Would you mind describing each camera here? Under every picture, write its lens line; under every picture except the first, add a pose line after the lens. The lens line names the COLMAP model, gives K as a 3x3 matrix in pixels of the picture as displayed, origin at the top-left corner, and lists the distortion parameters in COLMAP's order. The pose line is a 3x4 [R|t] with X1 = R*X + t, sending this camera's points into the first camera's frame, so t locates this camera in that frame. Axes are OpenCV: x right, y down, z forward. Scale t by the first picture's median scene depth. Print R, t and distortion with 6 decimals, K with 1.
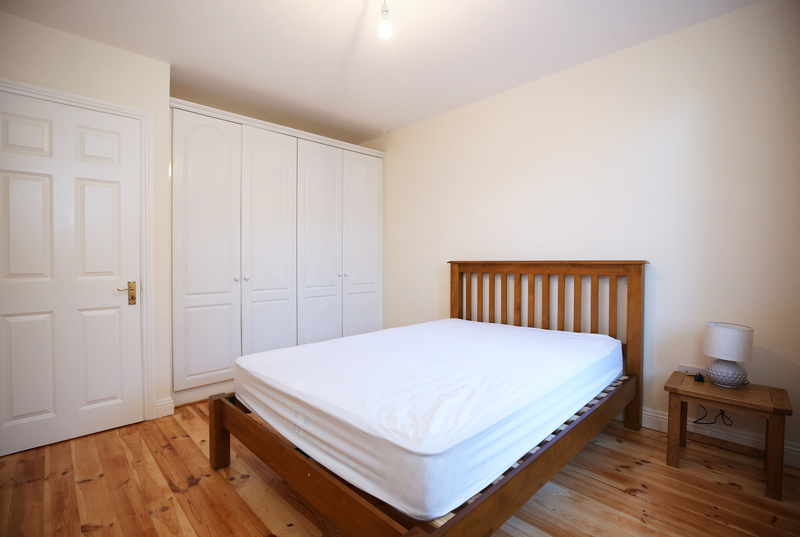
lens RADIAL K [[366.6, 0, 396.4], [0, 366.6, 262.4], [0, 0, 1]] dist [-0.014460, 0.001949]
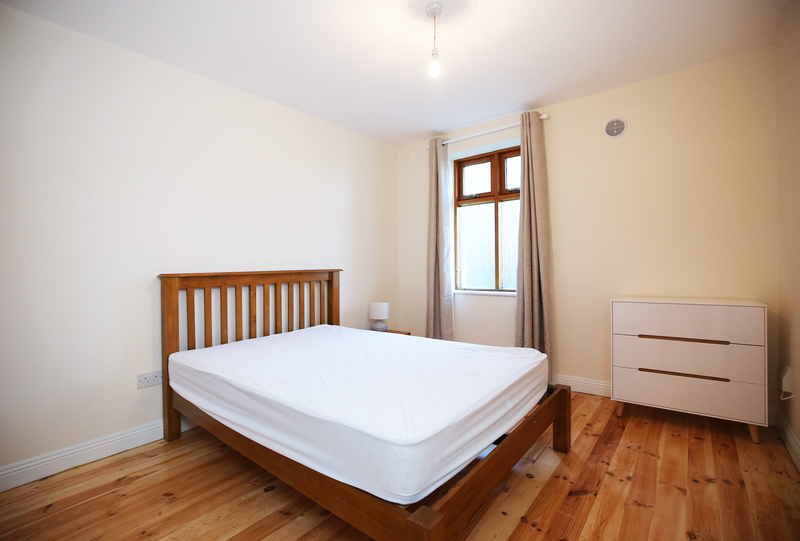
lens RADIAL K [[366.6, 0, 396.5], [0, 366.6, 269.1], [0, 0, 1]] dist [-0.014460, 0.001949]
pose [[-0.112904, 0.002047, 0.993604, -0.695916], [0.032628, 0.999466, 0.001648, 0.001623], [-0.993070, 0.032606, -0.112910, 0.754453]]
